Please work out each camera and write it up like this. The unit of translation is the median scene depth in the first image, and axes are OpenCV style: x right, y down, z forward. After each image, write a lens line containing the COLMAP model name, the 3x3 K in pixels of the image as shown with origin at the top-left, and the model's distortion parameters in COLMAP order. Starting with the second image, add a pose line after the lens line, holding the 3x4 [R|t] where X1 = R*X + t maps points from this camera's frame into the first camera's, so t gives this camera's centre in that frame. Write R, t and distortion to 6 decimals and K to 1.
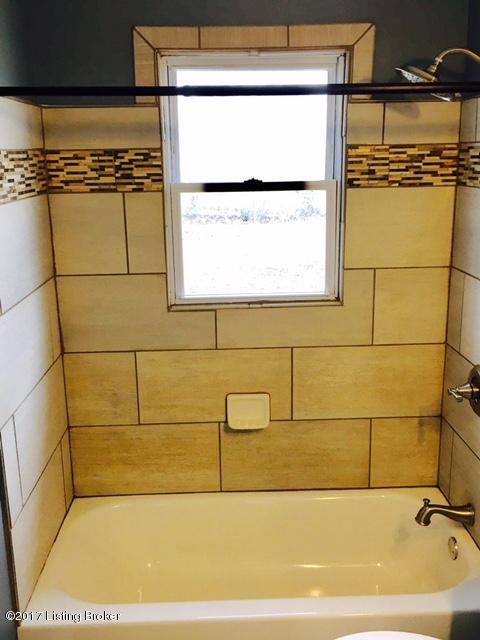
lens RADIAL K [[659.2, 0, 241.1], [0, 659.2, 319.0], [0, 0, 1]] dist [0.042765, 0.000000]
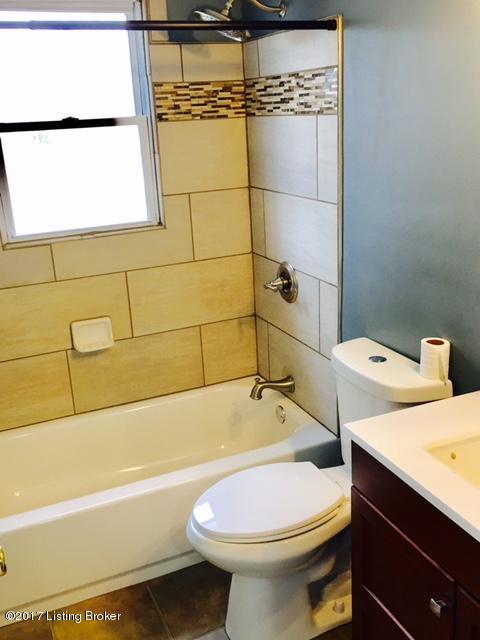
lens RADIAL K [[659.2, 0, 238.4], [0, 659.2, 320.5], [0, 0, 1]] dist [0.042765, 0.000000]
pose [[0.928131, -0.143295, 0.343568, -0.141193], [0.124882, 0.989313, 0.075257, 0.065541], [-0.350681, -0.026943, 0.936107, -0.108657]]
